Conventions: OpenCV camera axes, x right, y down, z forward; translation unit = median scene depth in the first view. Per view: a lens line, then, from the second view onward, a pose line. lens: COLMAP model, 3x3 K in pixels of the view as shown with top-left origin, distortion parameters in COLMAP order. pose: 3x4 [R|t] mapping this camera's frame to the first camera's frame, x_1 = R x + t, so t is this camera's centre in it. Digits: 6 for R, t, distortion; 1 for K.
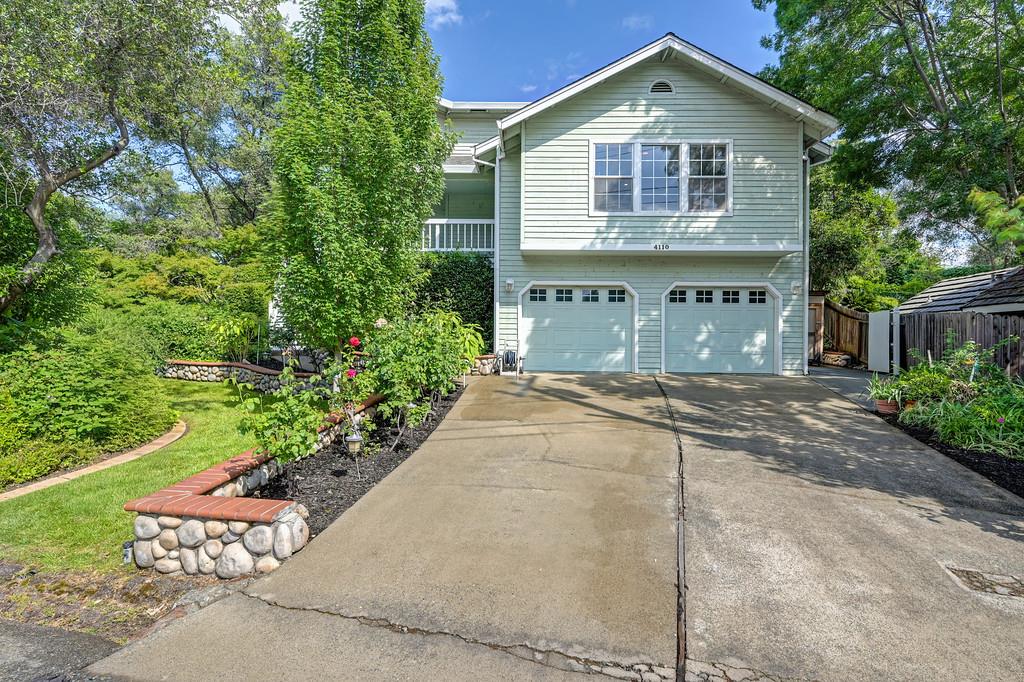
lens RADIAL K [[529.1, 0, 514.8], [0, 529.1, 336.0], [0, 0, 1]] dist [-0.000597, -0.000558]
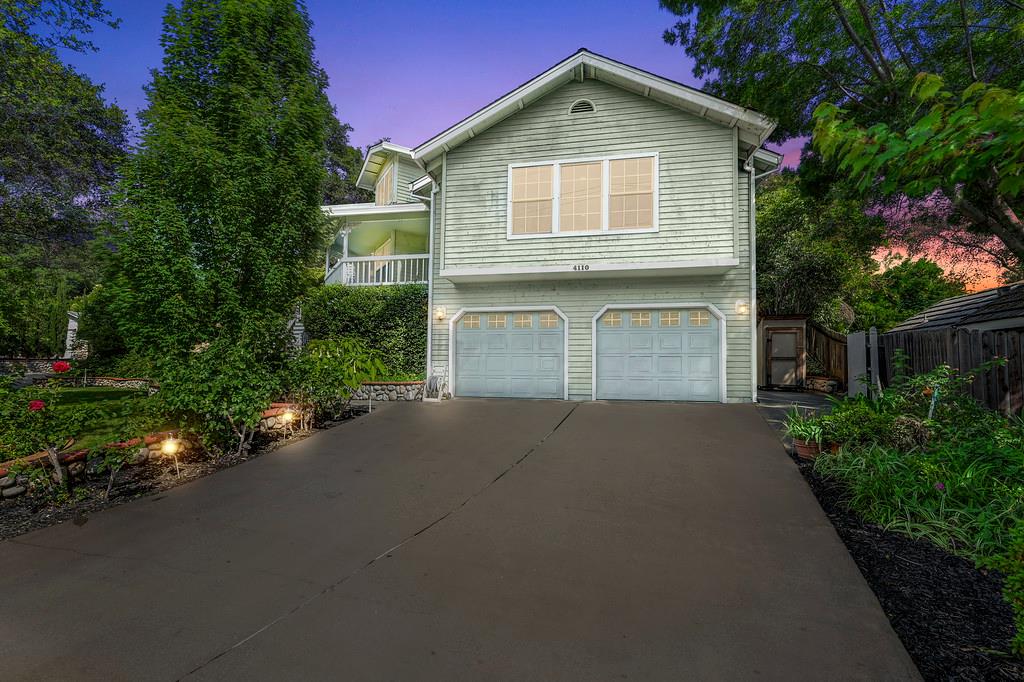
lens RADIAL K [[430.6, 0, 512.0], [0, 430.6, 341.0], [0, 0, 1]] dist [-0.000395, 0.000262]
pose [[0.988047, -0.015278, -0.153392, 0.253533], [0.006836, 0.998440, -0.055411, 0.005667], [0.153999, 0.053700, 0.986611, 0.207459]]
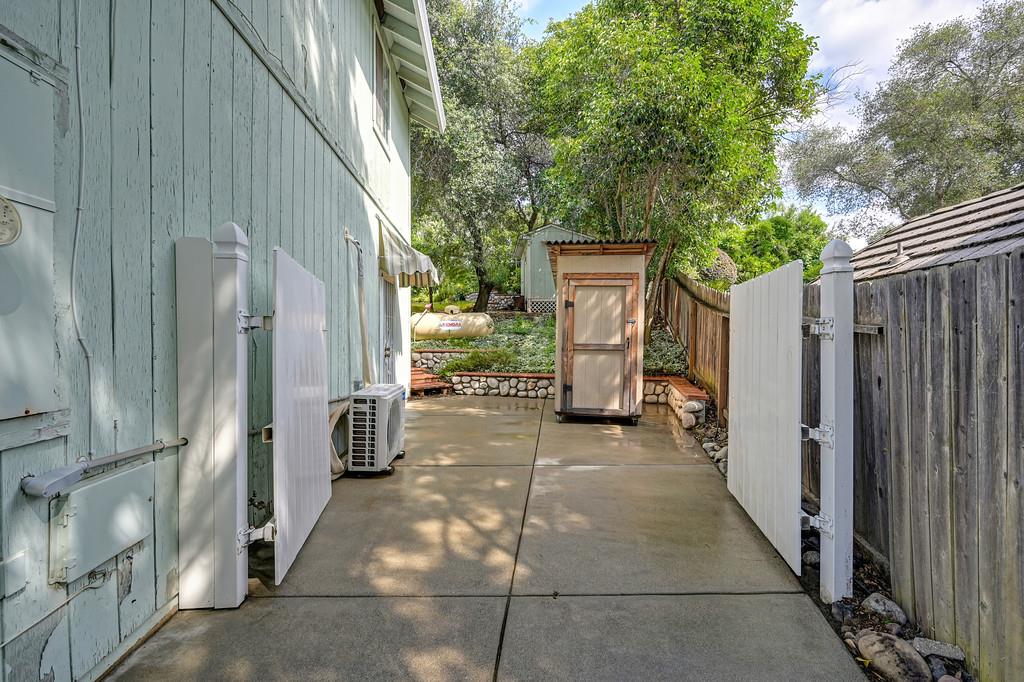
lens RADIAL K [[457.8, 0, 512.6], [0, 457.8, 324.2], [0, 0, 1]] dist [-0.017720, -0.000077]
pose [[0.997641, -0.007232, 0.068271, 0.653335], [0.007902, 0.999923, -0.009540, -0.027247], [-0.068197, 0.010057, 0.997621, 0.929683]]
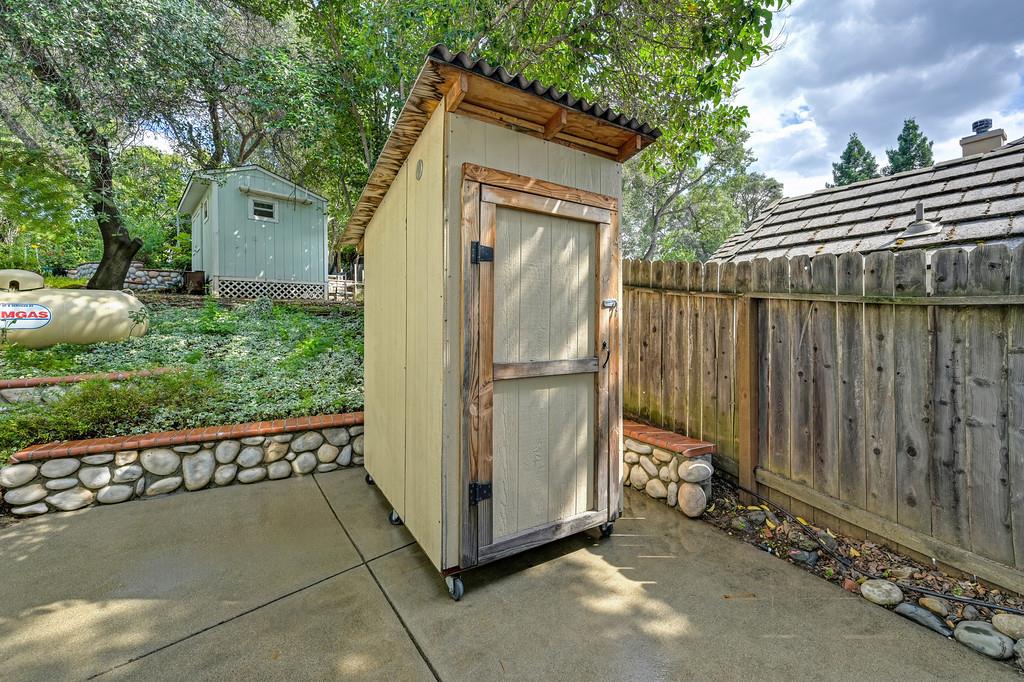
lens RADIAL K [[410.0, 0, 512.5], [0, 410.0, 317.6], [0, 0, 1]] dist [0.000309, 0.000054]
pose [[0.705331, -0.004911, 0.708861, 0.644336], [0.011721, 0.999920, -0.004734, -0.027531], [-0.708781, 0.011647, 0.705333, 1.350361]]
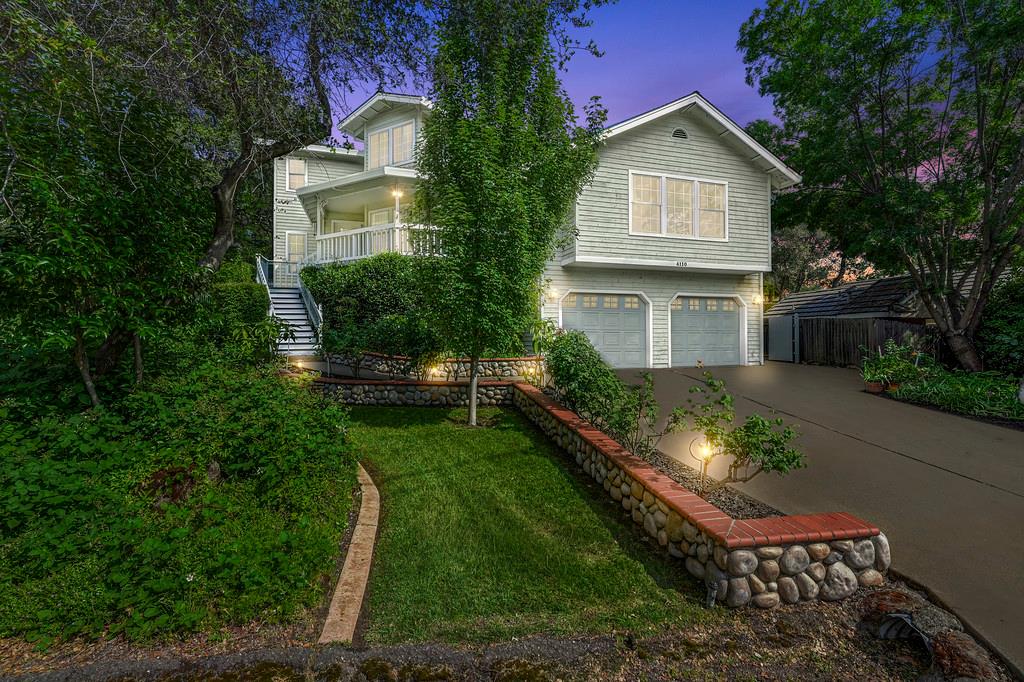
lens RADIAL K [[466.5, 0, 509.8], [0, 466.5, 327.5], [0, 0, 1]] dist [0.014068, -0.000070]
pose [[0.938547, -0.006943, 0.345081, -0.450693], [0.010854, 0.999897, -0.009404, -0.015687], [-0.344980, 0.012571, 0.938526, 0.119347]]
